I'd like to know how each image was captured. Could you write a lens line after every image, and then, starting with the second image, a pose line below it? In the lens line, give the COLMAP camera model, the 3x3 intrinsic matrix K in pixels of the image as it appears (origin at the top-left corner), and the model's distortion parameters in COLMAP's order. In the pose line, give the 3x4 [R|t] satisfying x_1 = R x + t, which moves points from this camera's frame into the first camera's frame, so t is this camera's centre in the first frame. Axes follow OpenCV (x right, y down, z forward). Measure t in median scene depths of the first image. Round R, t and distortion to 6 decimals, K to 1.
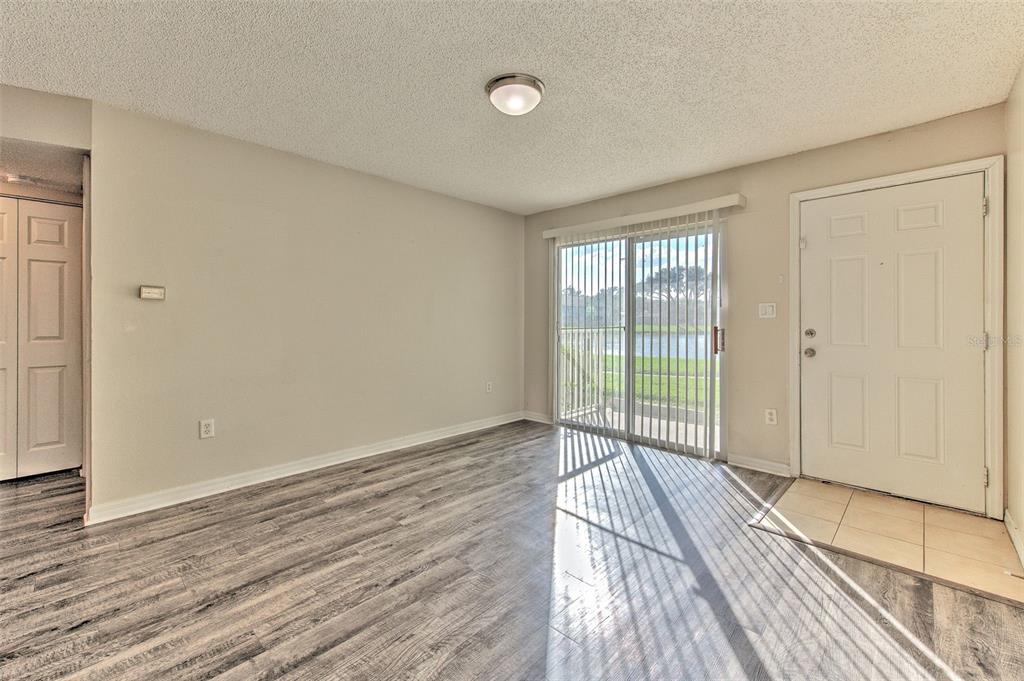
lens RADIAL K [[423.4, 0, 514.3], [0, 423.4, 320.7], [0, 0, 1]] dist [0.003148, -0.000211]
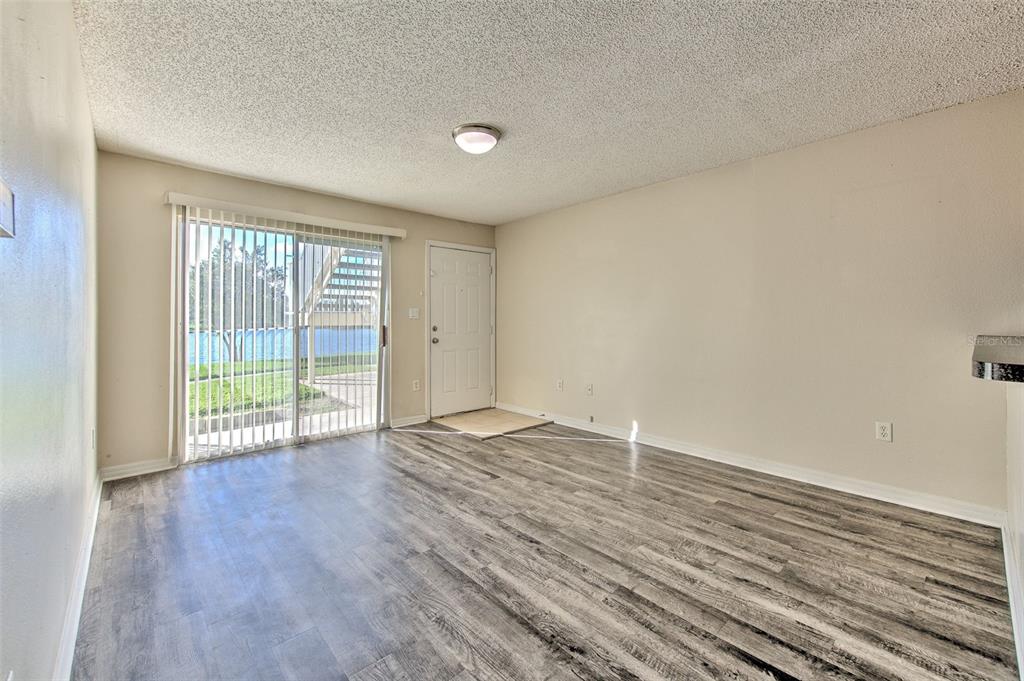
lens RADIAL K [[418.2, 0, 512.4], [0, 418.2, 322.2], [0, 0, 1]] dist [0.001943, -0.000238]
pose [[0.068599, -0.004051, 0.997636, -1.257687], [-0.002537, 0.999988, 0.004235, -0.005513], [-0.997641, -0.002821, 0.068588, 0.845990]]
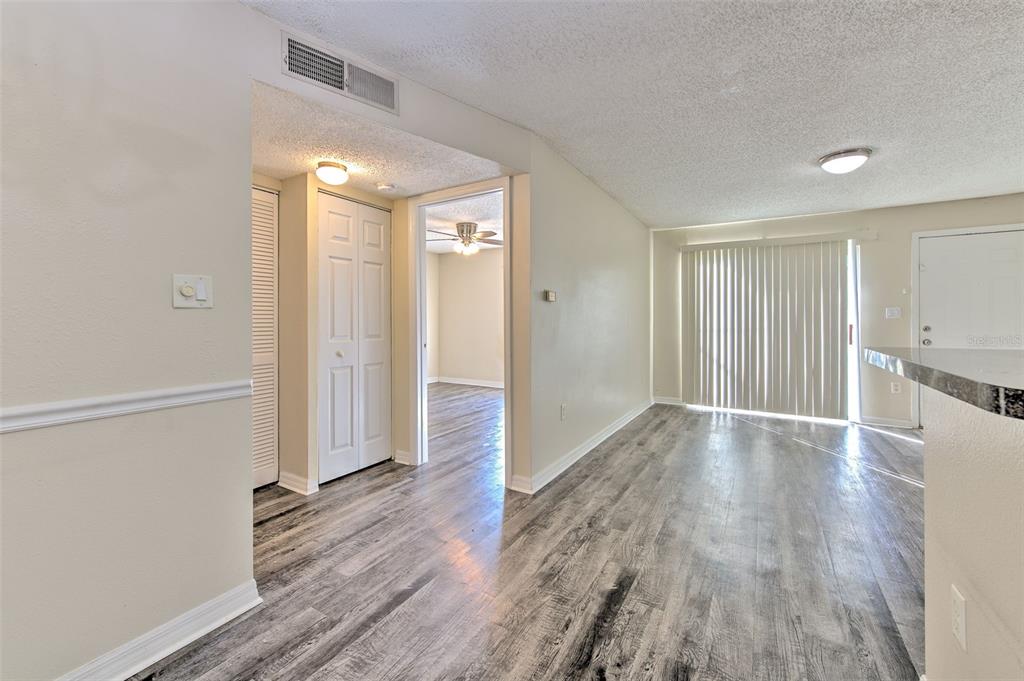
lens RADIAL K [[418.2, 0, 512.4], [0, 418.2, 322.2], [0, 0, 1]] dist [0.001943, -0.000238]
pose [[0.974555, -0.000348, 0.224149, -1.452401], [-0.000710, 0.999989, 0.004639, 0.000408], [-0.224149, -0.004680, 0.974544, -0.124221]]
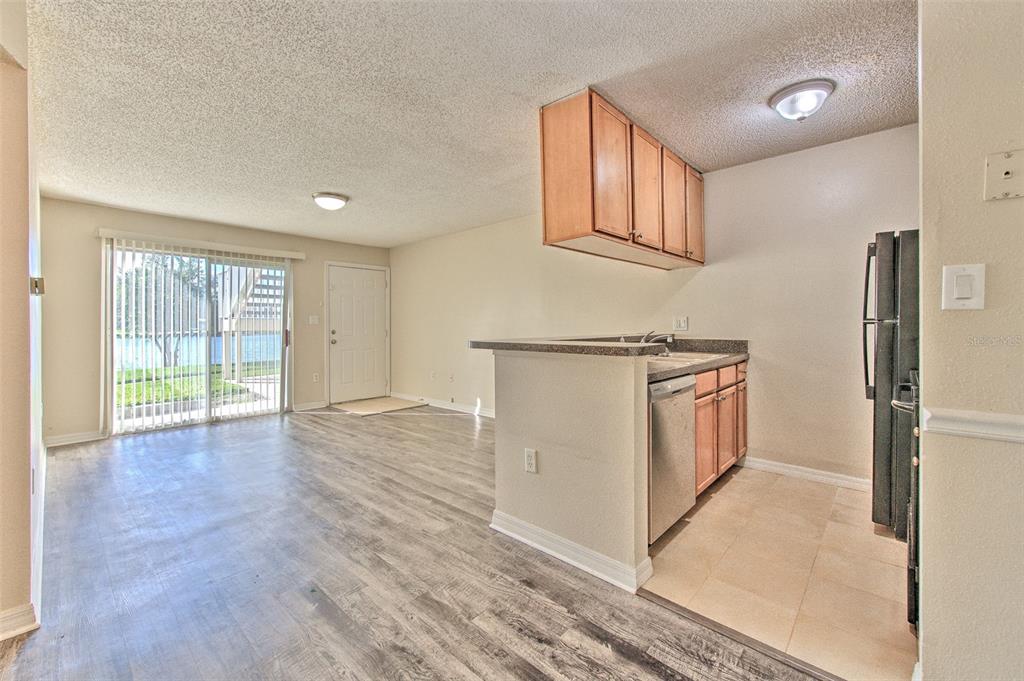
lens RADIAL K [[417.1, 0, 515.3], [0, 417.1, 328.2], [0, 0, 1]] dist [0.000601, -0.000074]
pose [[-0.031344, -0.005951, 0.999491, -1.871346], [0.000489, 0.999982, 0.005969, -0.001370], [-0.999509, 0.000676, -0.031341, 0.281427]]
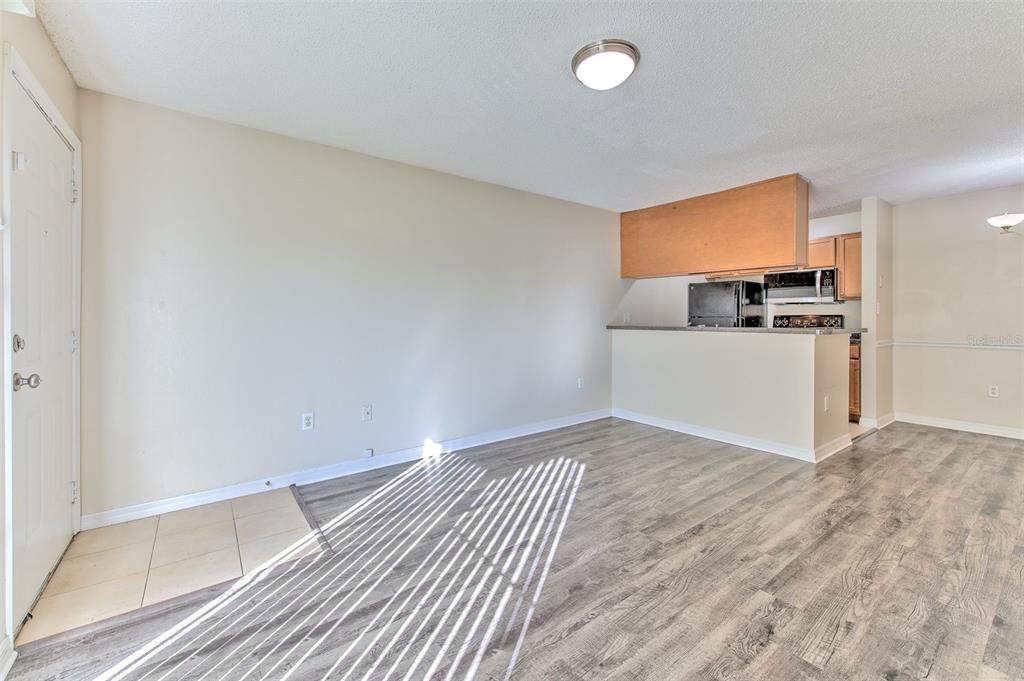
lens RADIAL K [[423.4, 0, 514.3], [0, 423.4, 320.7], [0, 0, 1]] dist [0.003148, -0.000211]
pose [[-0.987158, 0.001440, 0.159741, 0.050796], [0.001979, 0.999993, 0.003215, 0.005357], [-0.159735, 0.003490, -0.987154, 1.994321]]
